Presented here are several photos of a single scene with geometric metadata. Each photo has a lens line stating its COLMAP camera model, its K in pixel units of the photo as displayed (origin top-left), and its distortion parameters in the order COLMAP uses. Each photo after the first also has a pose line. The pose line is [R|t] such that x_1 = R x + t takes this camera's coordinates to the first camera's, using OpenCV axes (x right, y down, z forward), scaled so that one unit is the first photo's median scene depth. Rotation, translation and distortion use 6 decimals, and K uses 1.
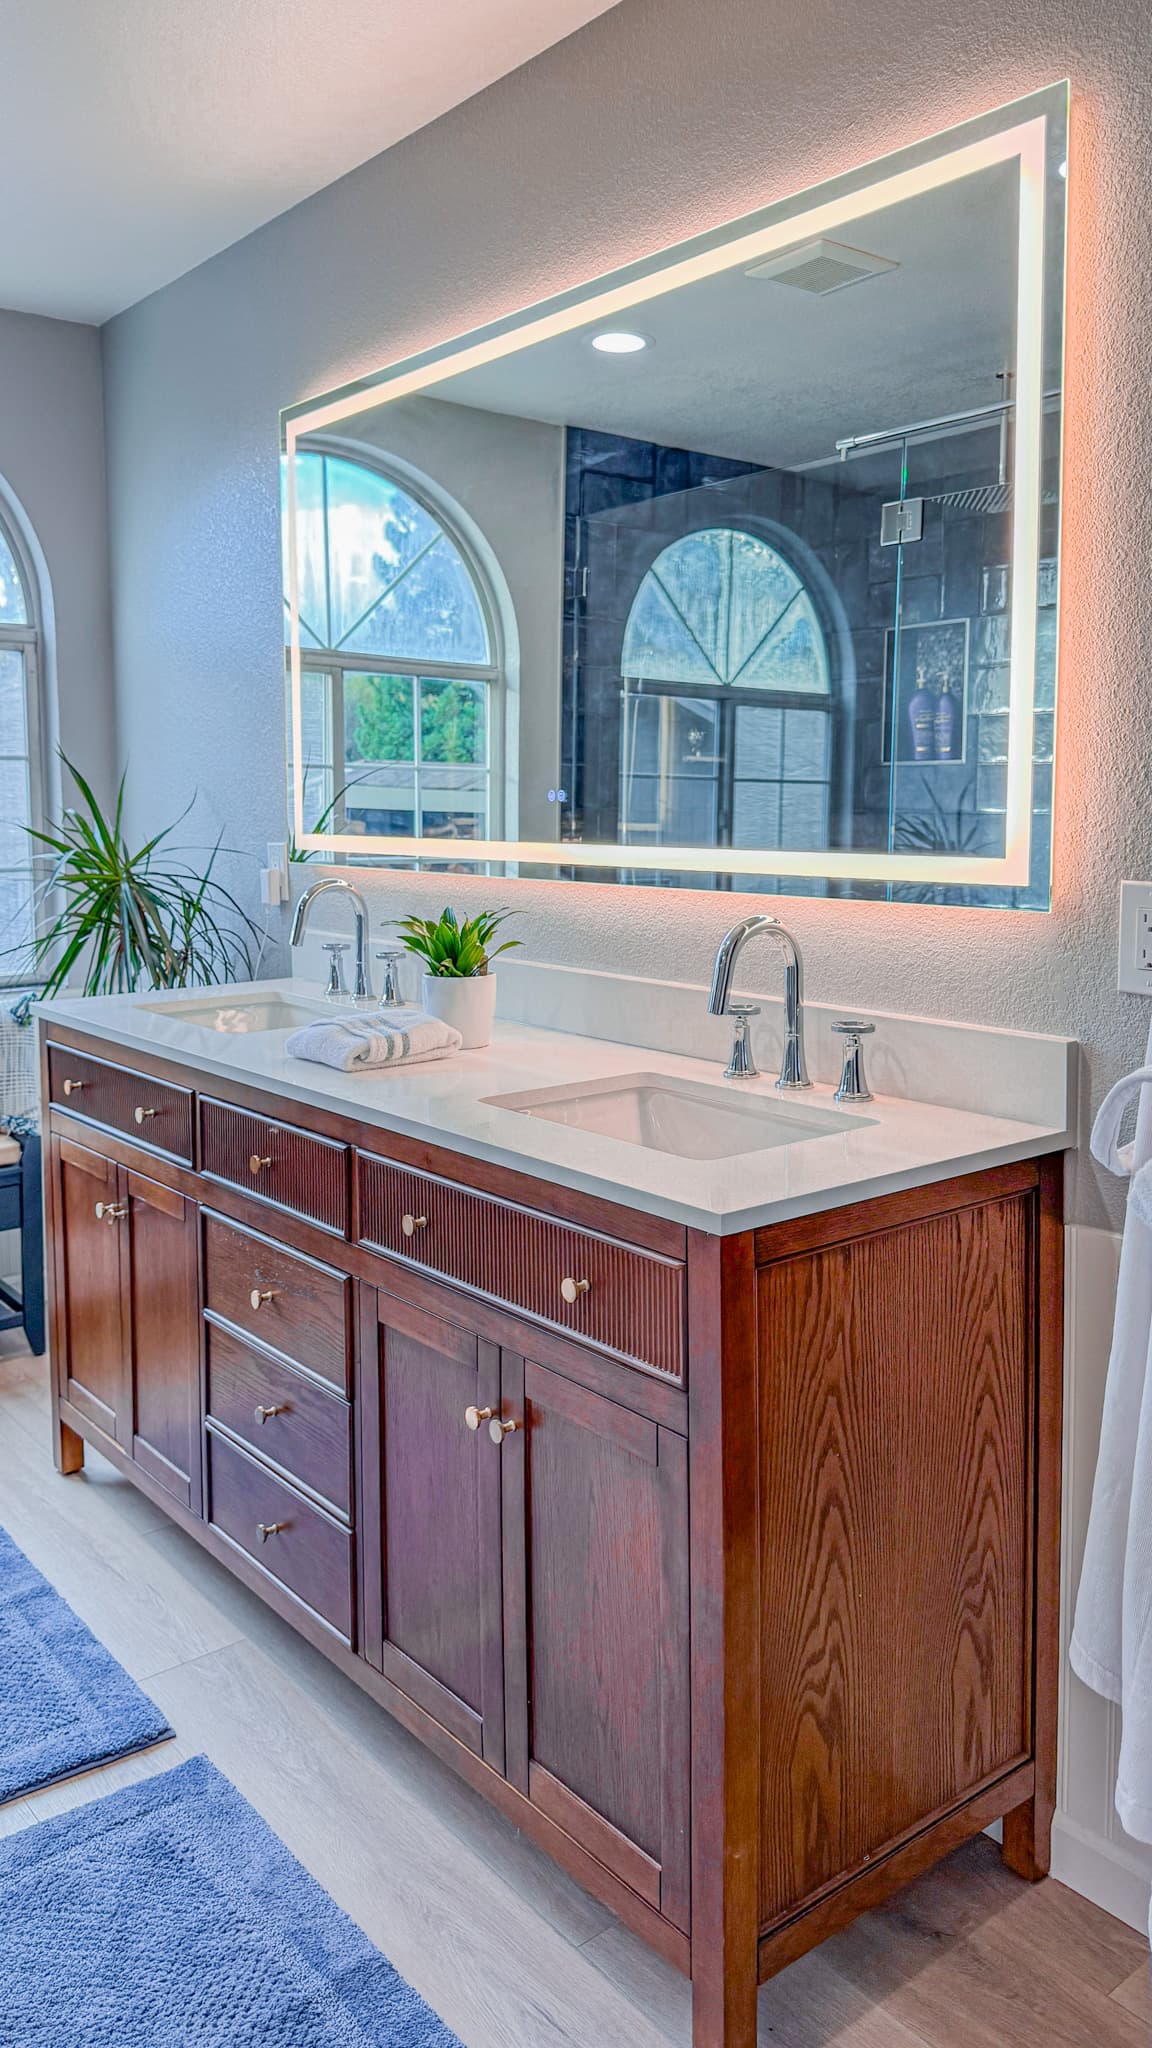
lens RADIAL K [[1565.6, 0, 568.3], [0, 1565.6, 882.7], [0, 0, 1]] dist [0.055000, -0.066428]
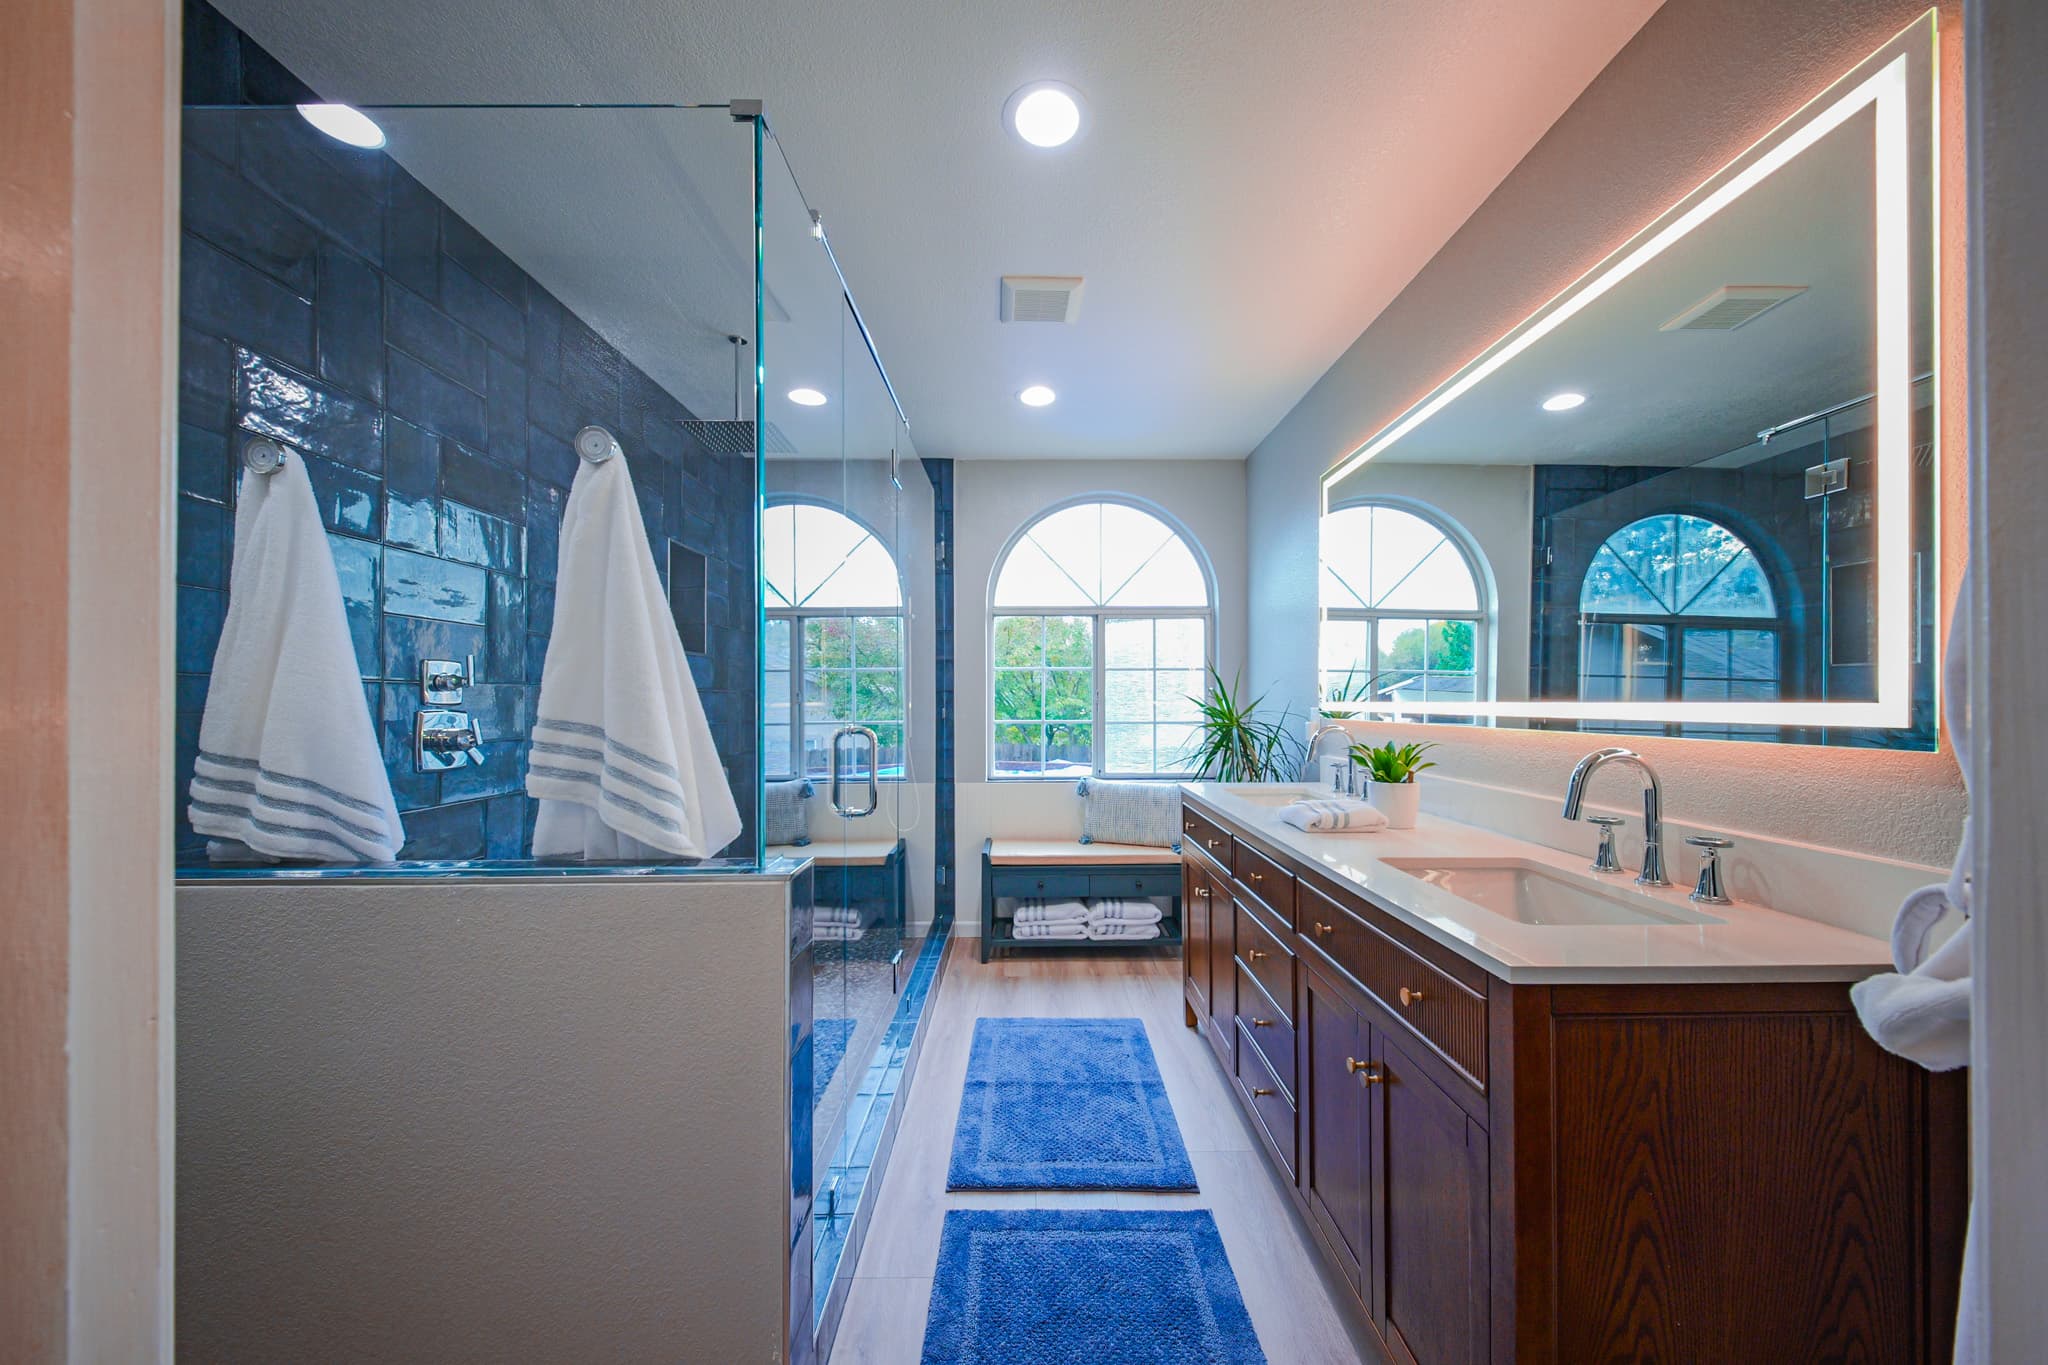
lens RADIAL K [[719.7, 0, 1015.9], [0, 719.7, 694.8], [0, 0, 1]] dist [-0.009593, -0.000041]
pose [[0.774292, -0.002018, -0.632826, 0.109173], [-0.041101, 0.997723, -0.053469, 0.027820], [0.631493, 0.067410, 0.772446, 0.202370]]
